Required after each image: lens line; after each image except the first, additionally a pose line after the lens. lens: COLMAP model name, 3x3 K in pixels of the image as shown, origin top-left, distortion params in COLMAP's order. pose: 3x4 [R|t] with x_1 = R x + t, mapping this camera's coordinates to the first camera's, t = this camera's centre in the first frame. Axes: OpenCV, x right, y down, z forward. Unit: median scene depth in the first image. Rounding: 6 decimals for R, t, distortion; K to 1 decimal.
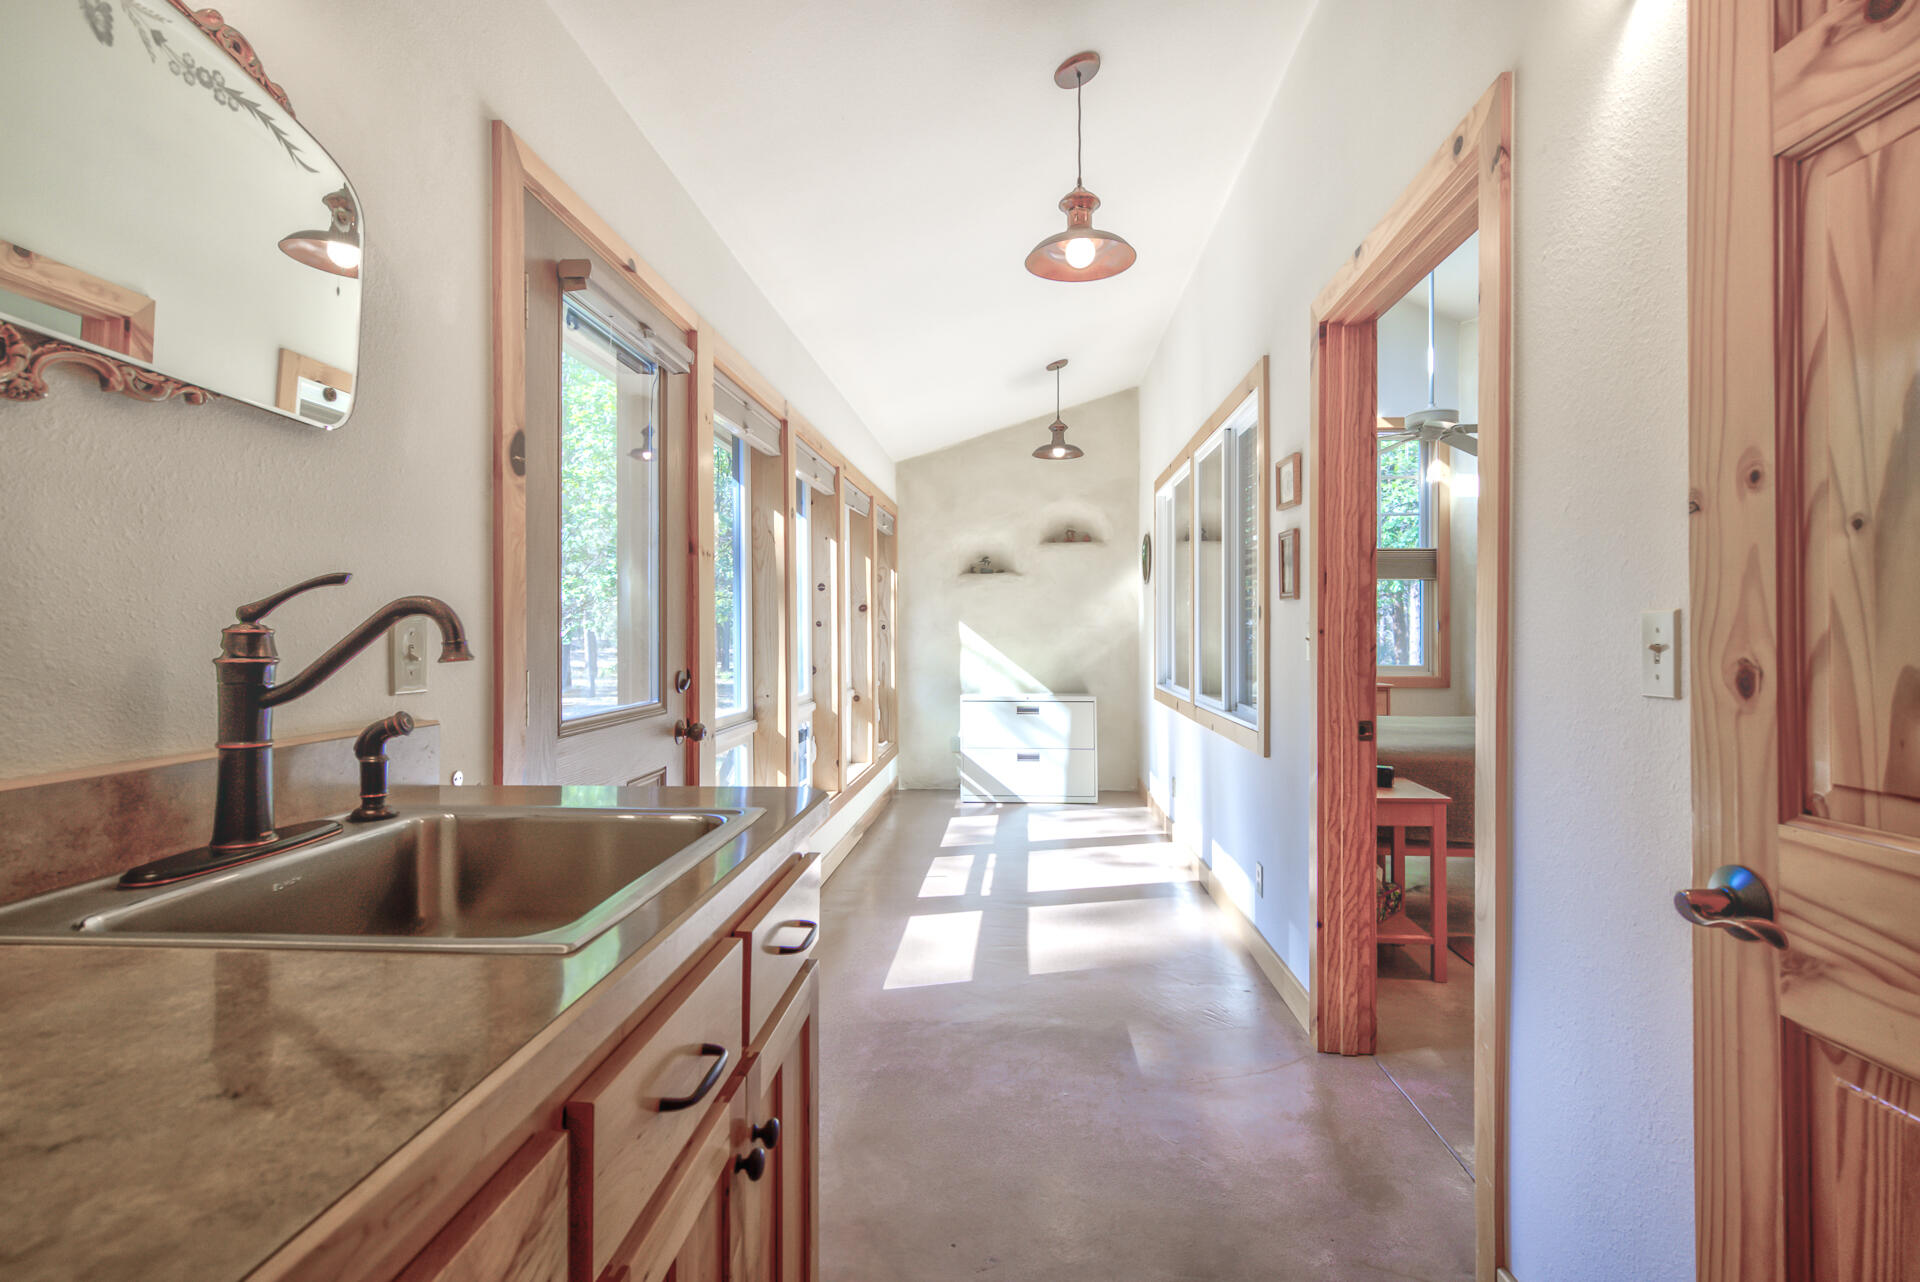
lens RADIAL K [[908.8, 0, 955.3], [0, 908.8, 635.9], [0, 0, 1]] dist [0.007600, -0.000610]
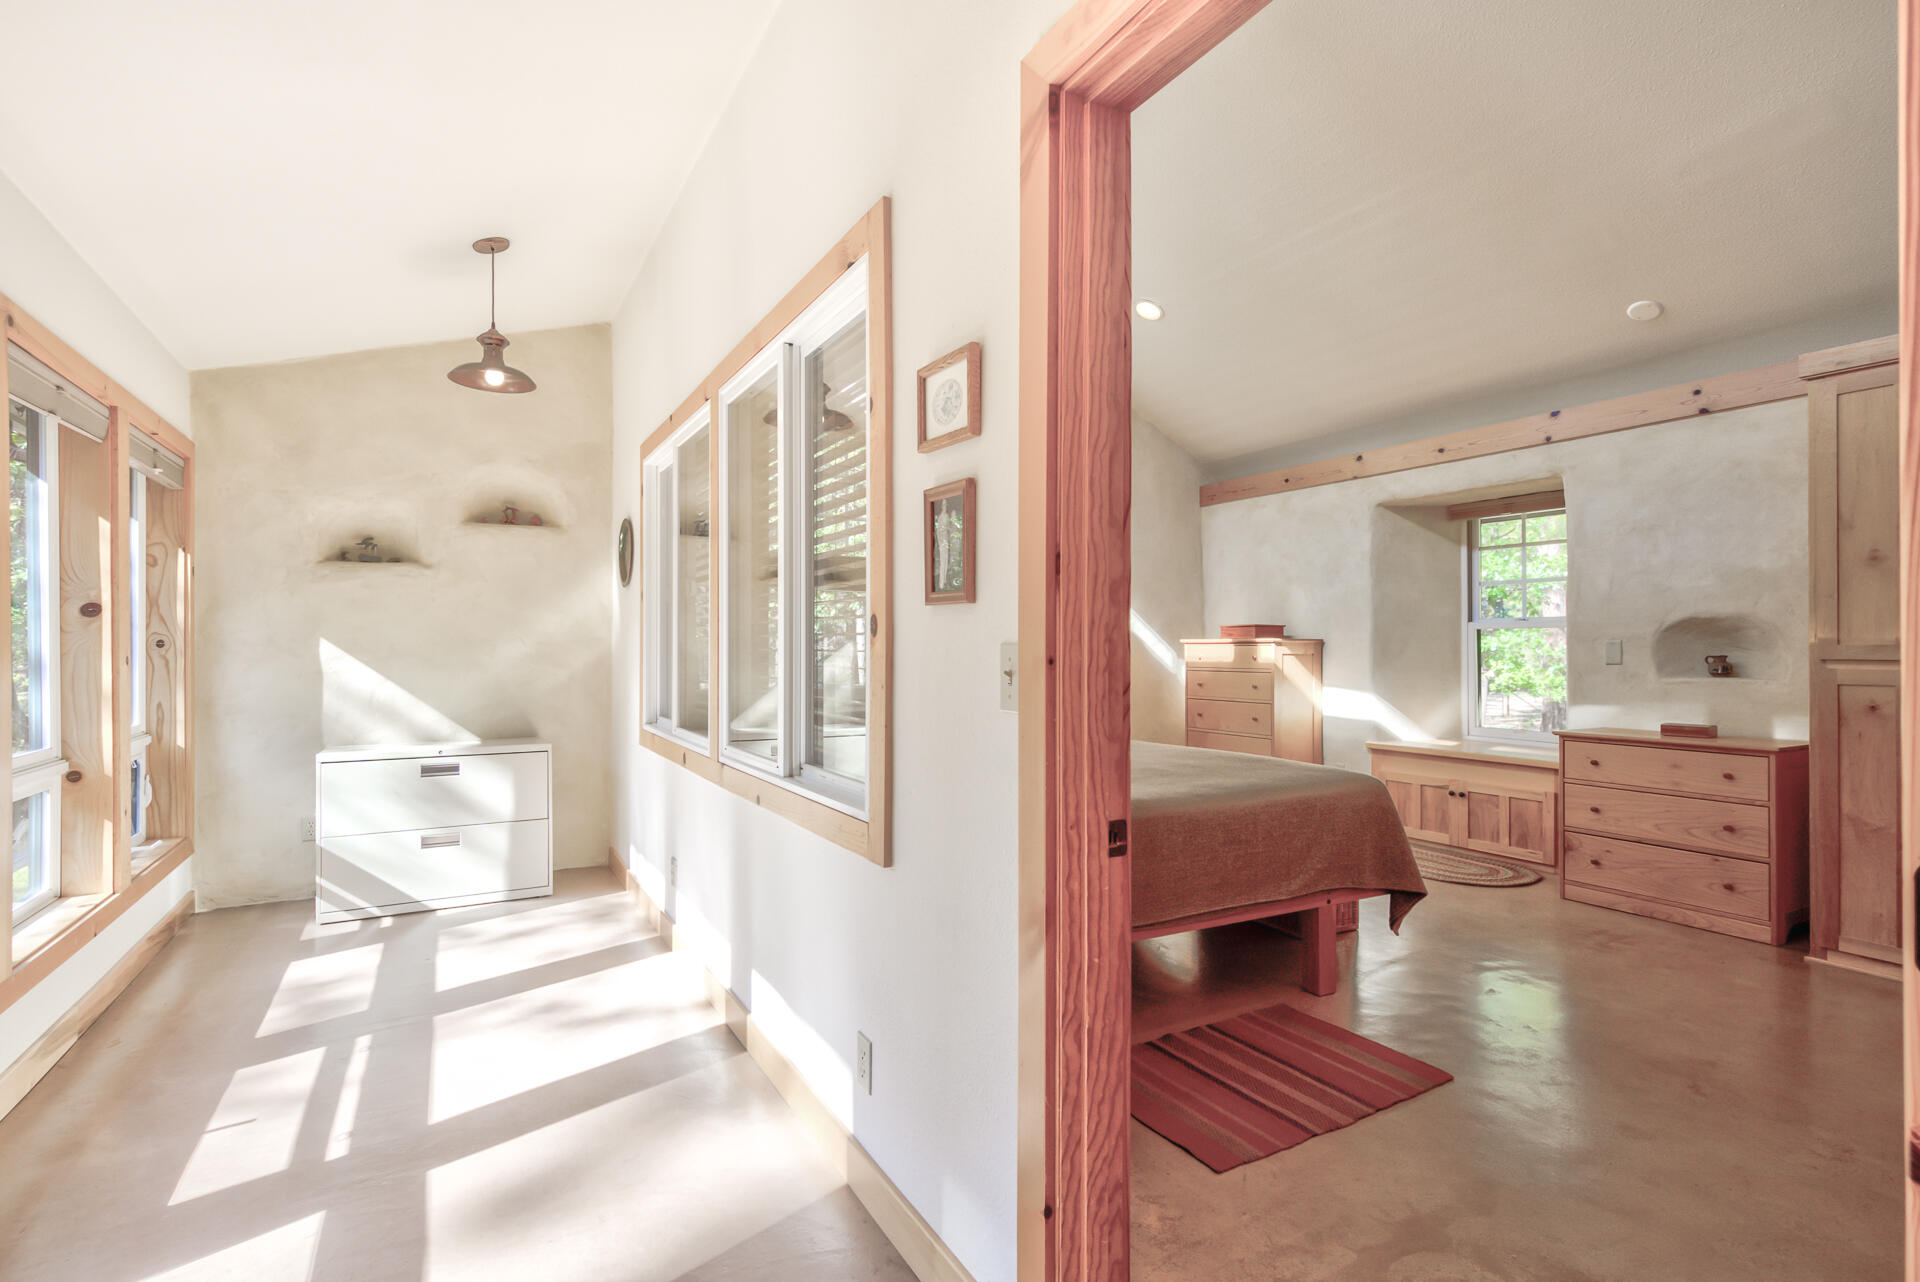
lens RADIAL K [[908.8, 0, 955.3], [0, 908.8, 635.9], [0, 0, 1]] dist [0.007600, -0.000610]
pose [[0.831704, 0.006183, 0.555185, 0.025031], [0.002964, 0.999874, -0.015575, -0.004893], [-0.555212, 0.014600, 0.831581, 0.254700]]
